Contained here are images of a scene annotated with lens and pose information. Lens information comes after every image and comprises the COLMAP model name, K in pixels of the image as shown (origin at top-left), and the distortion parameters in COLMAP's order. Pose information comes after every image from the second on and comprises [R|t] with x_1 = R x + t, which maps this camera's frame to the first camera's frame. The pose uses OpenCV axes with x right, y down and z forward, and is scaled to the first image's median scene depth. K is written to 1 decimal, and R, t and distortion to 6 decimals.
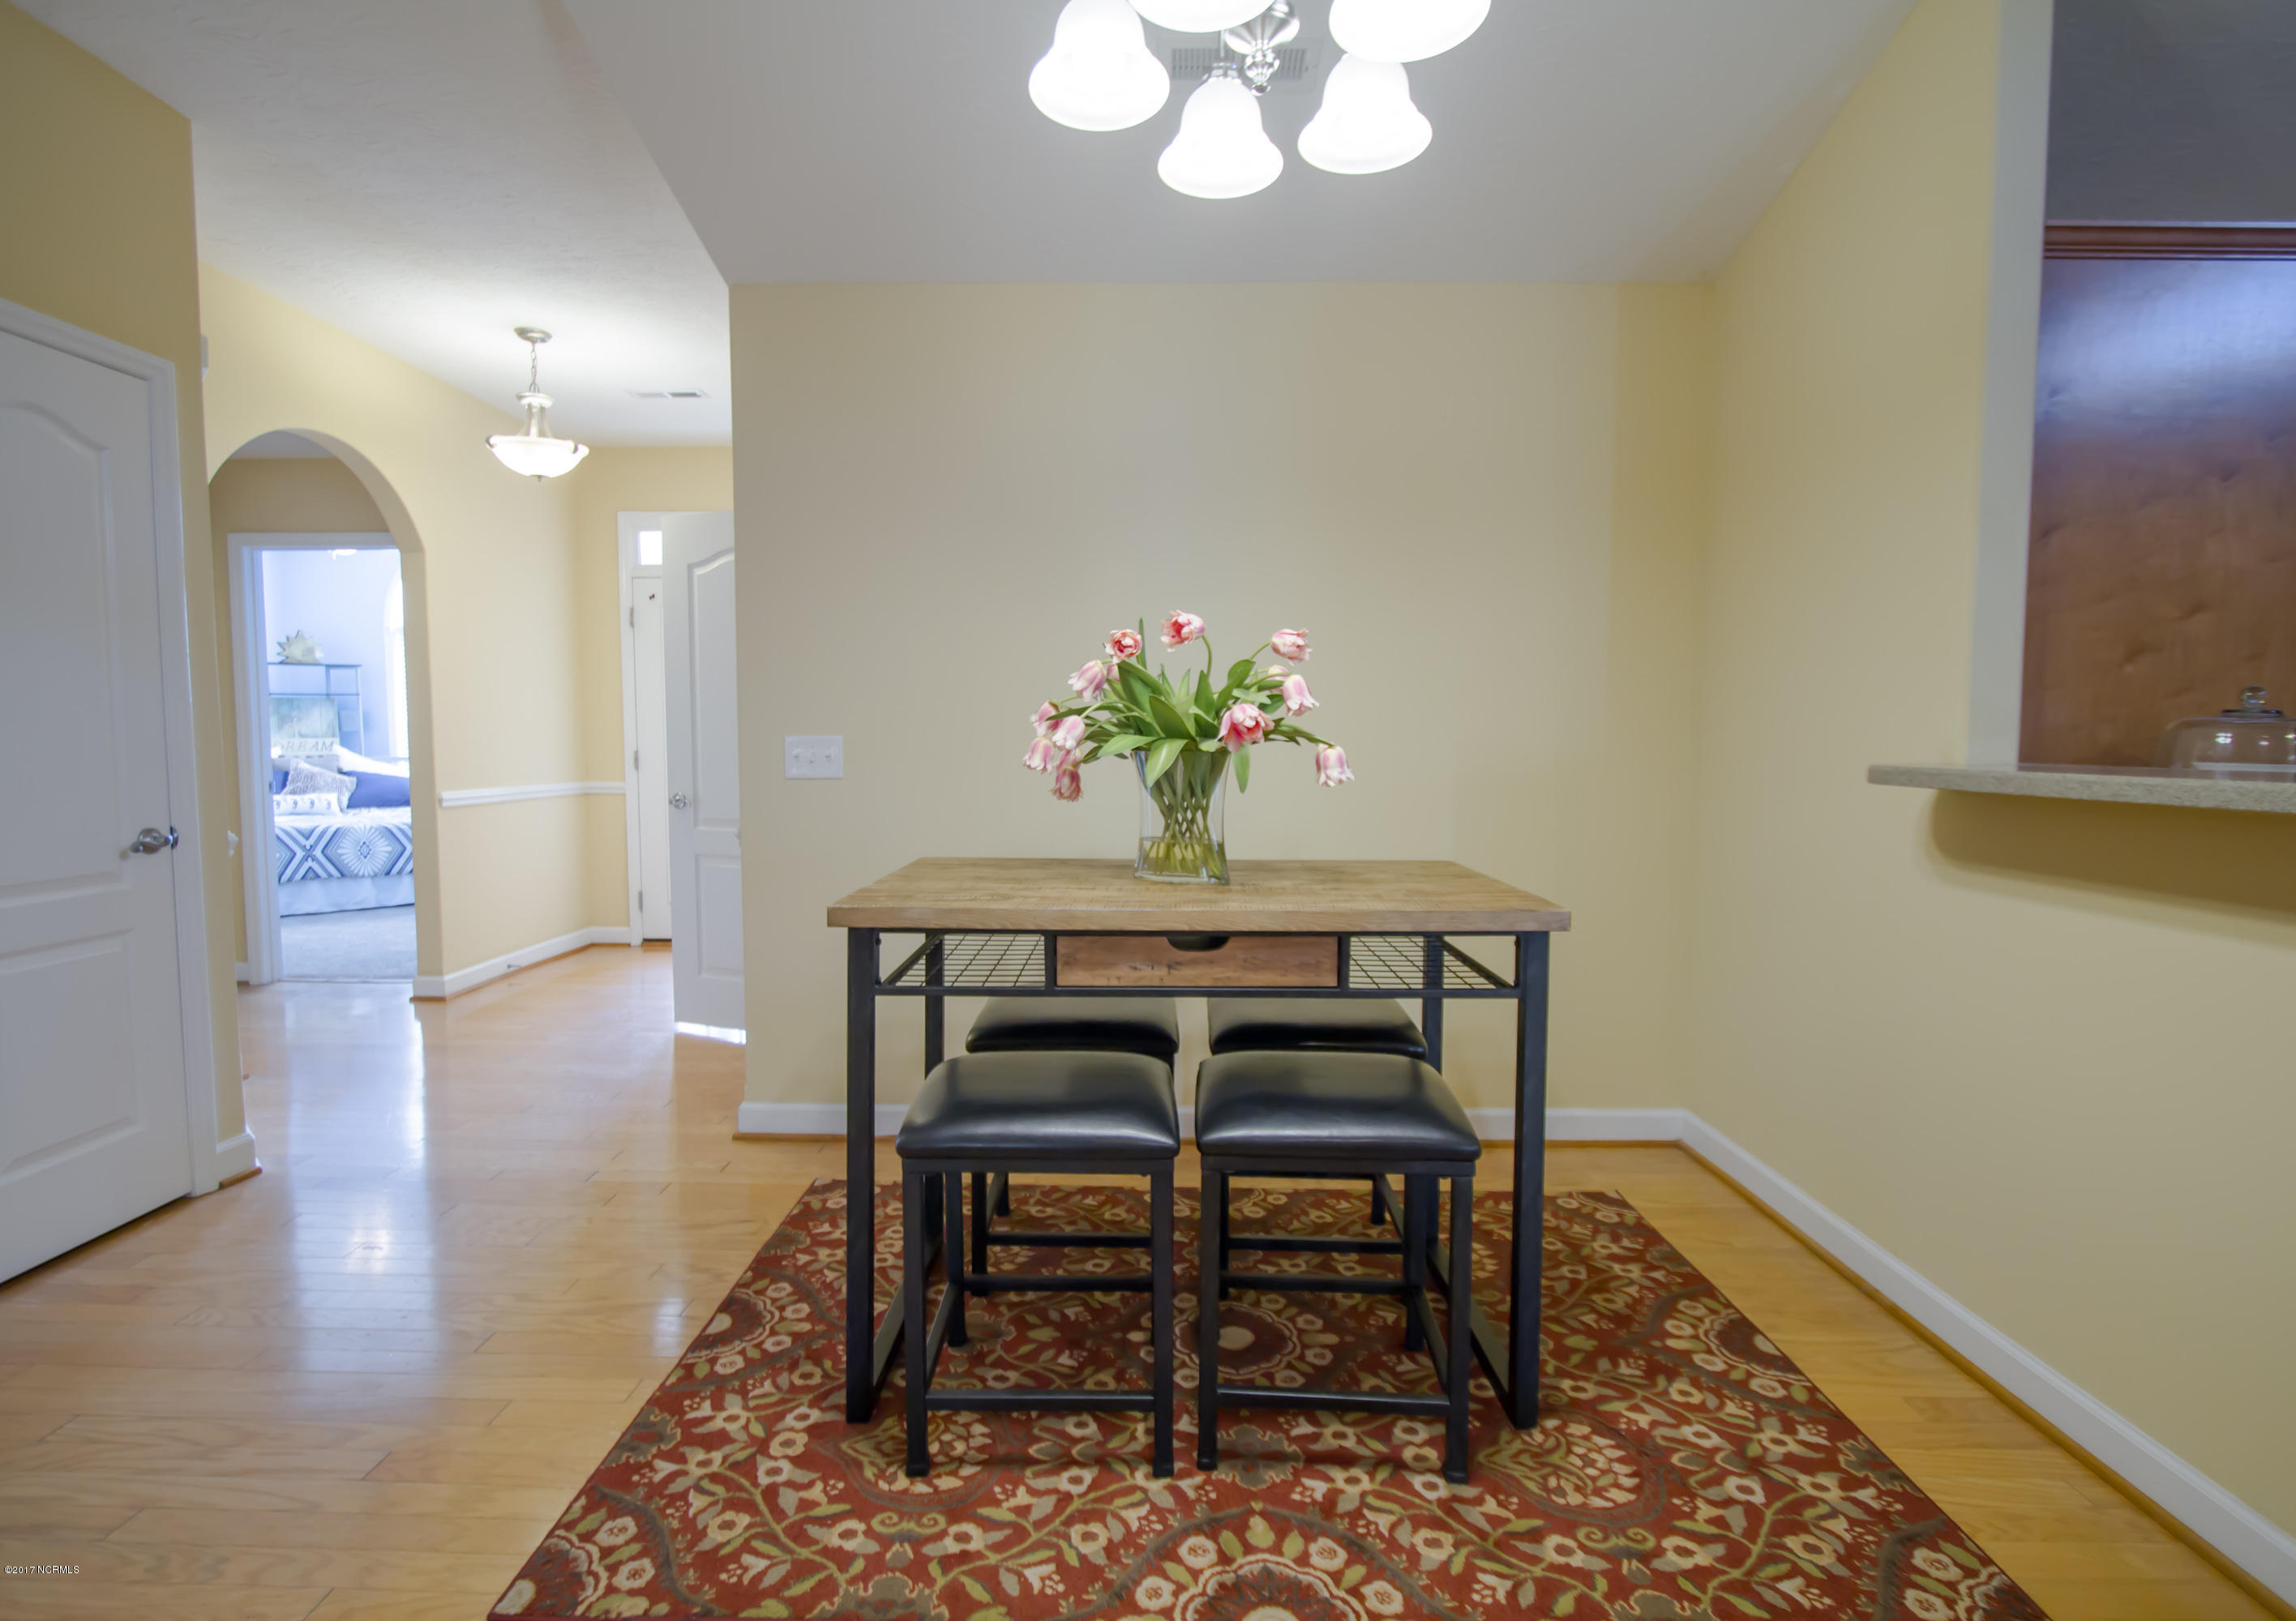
lens RADIAL K [[1181.4, 0, 1147.2], [0, 1181.4, 815.3], [0, 0, 1]] dist [-0.017891, 0.000209]
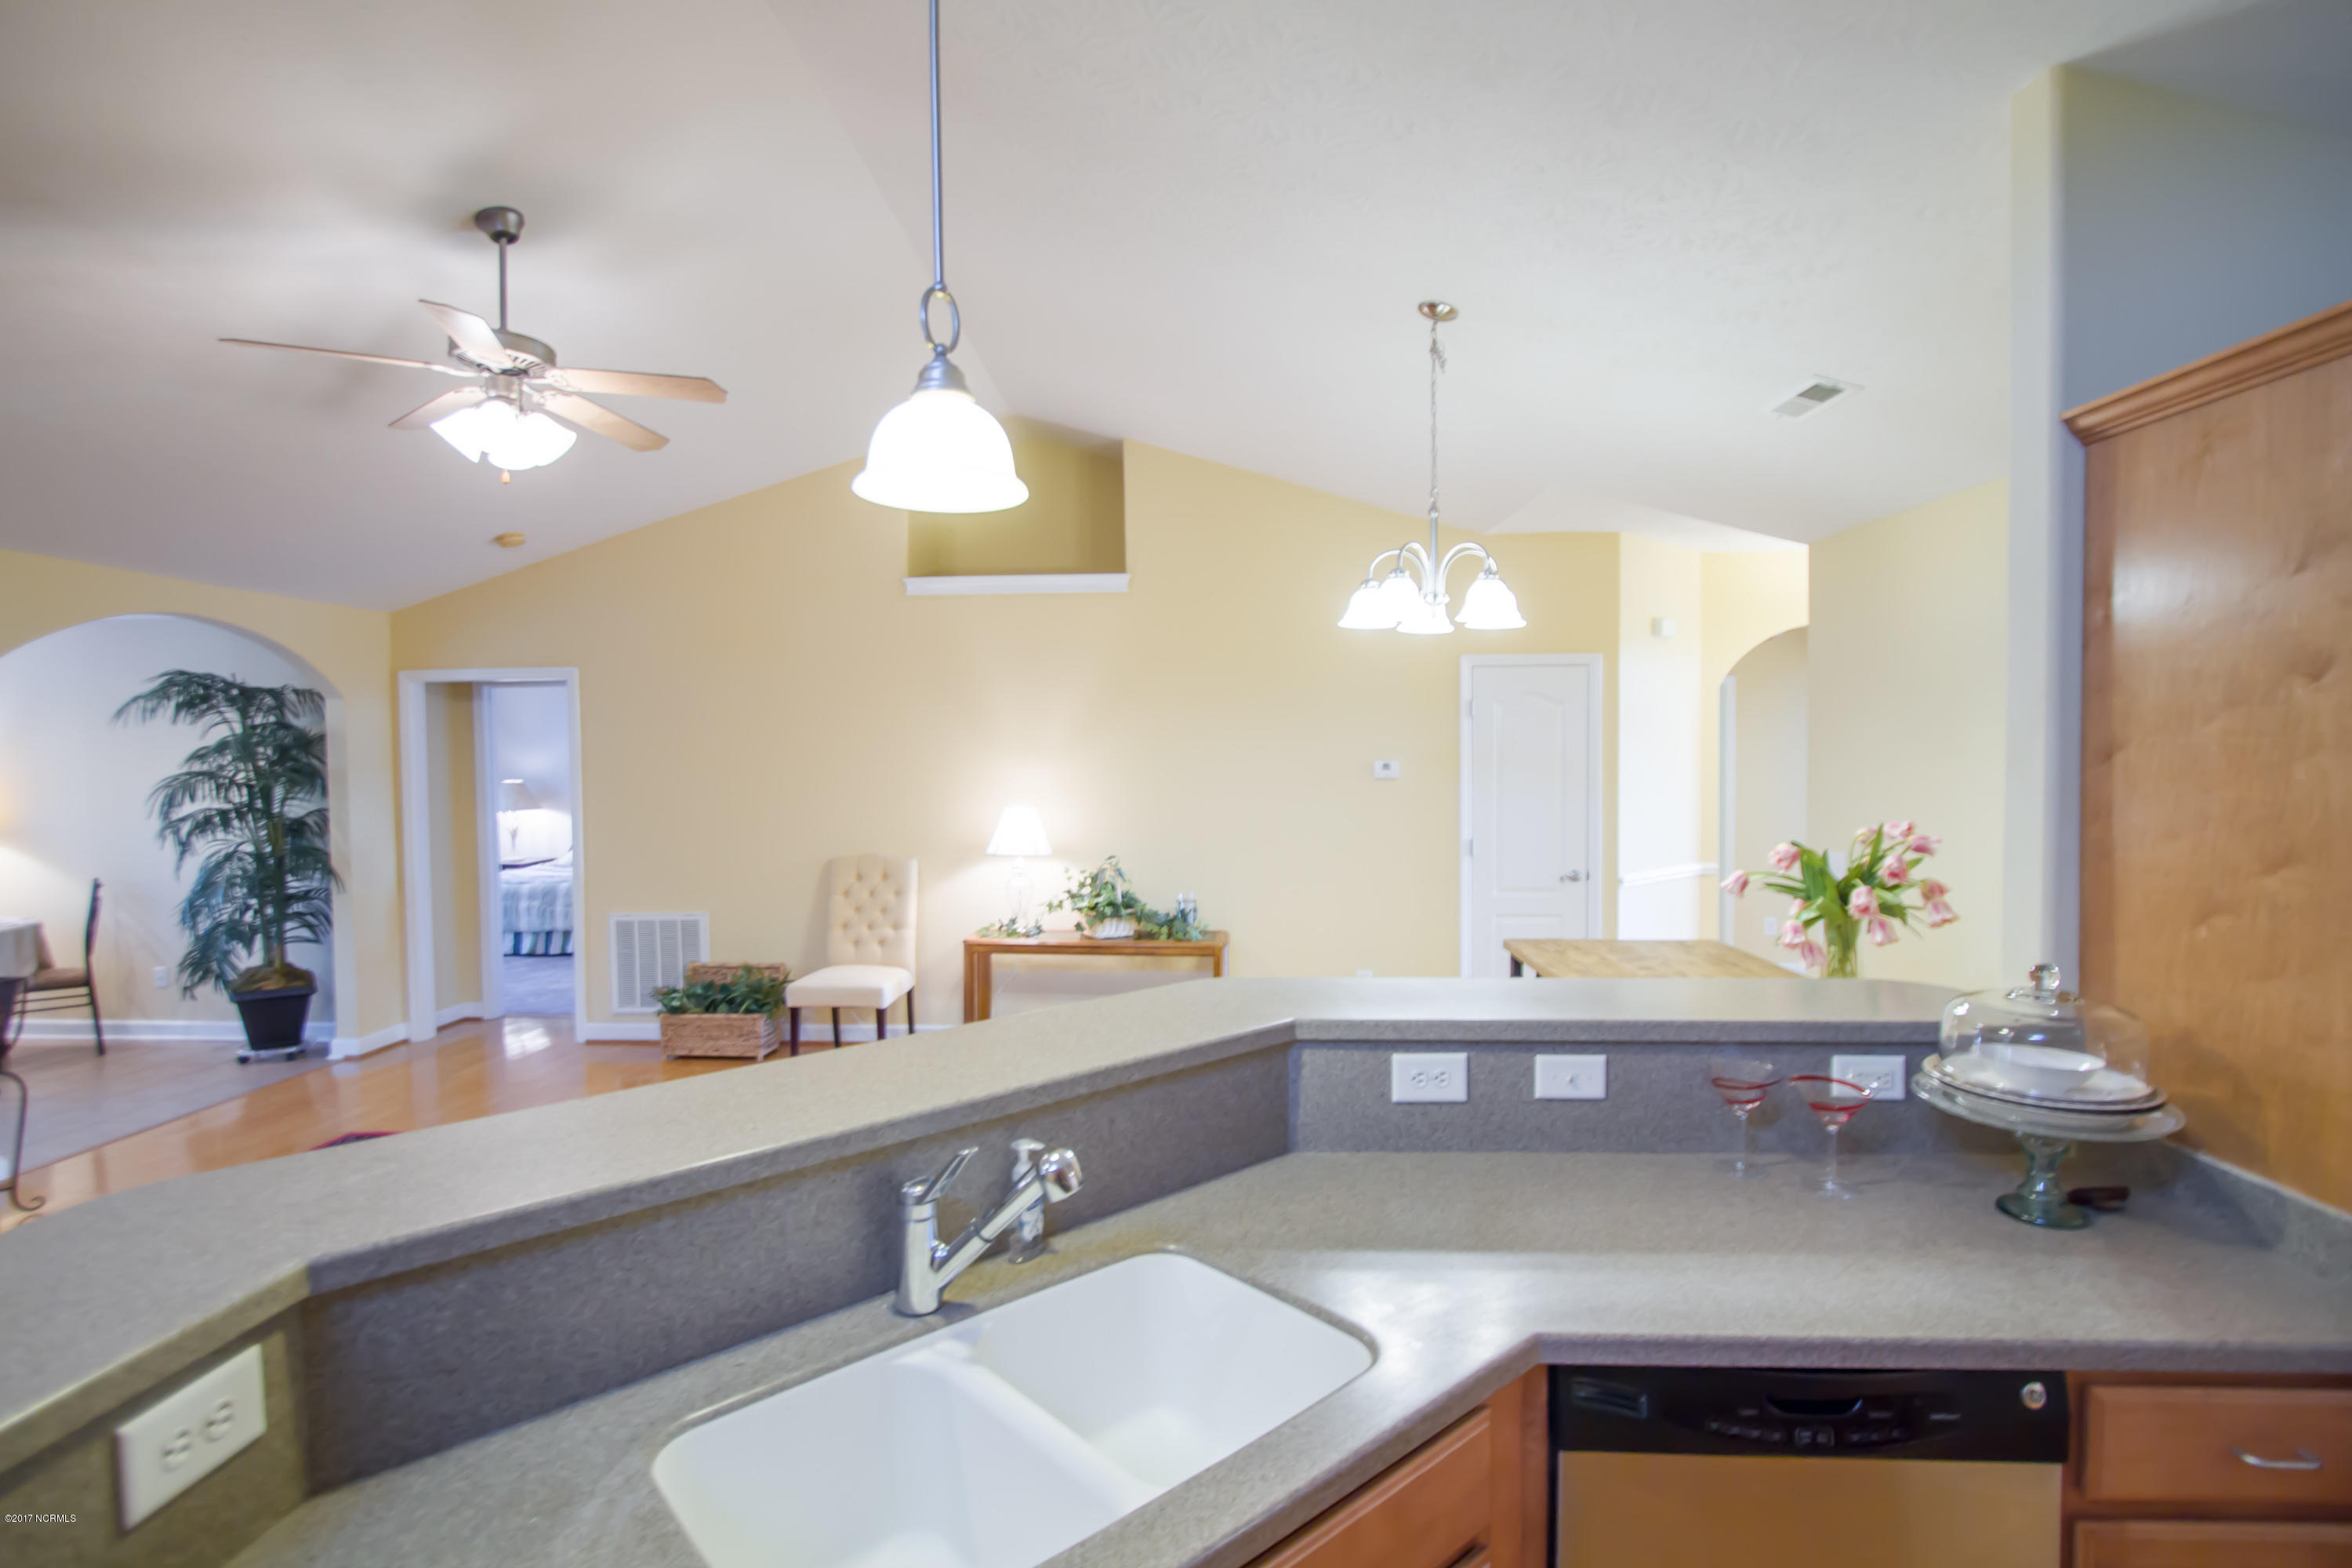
lens RADIAL K [[1121.8, 0, 1168.9], [0, 1121.8, 788.1], [0, 0, 1]] dist [-0.019285, 0.002775]
pose [[-0.036437, 0.029915, -0.998888, 1.759712], [-0.071312, 0.996926, 0.032458, -0.216845], [0.996788, 0.072415, -0.034191, 0.389142]]
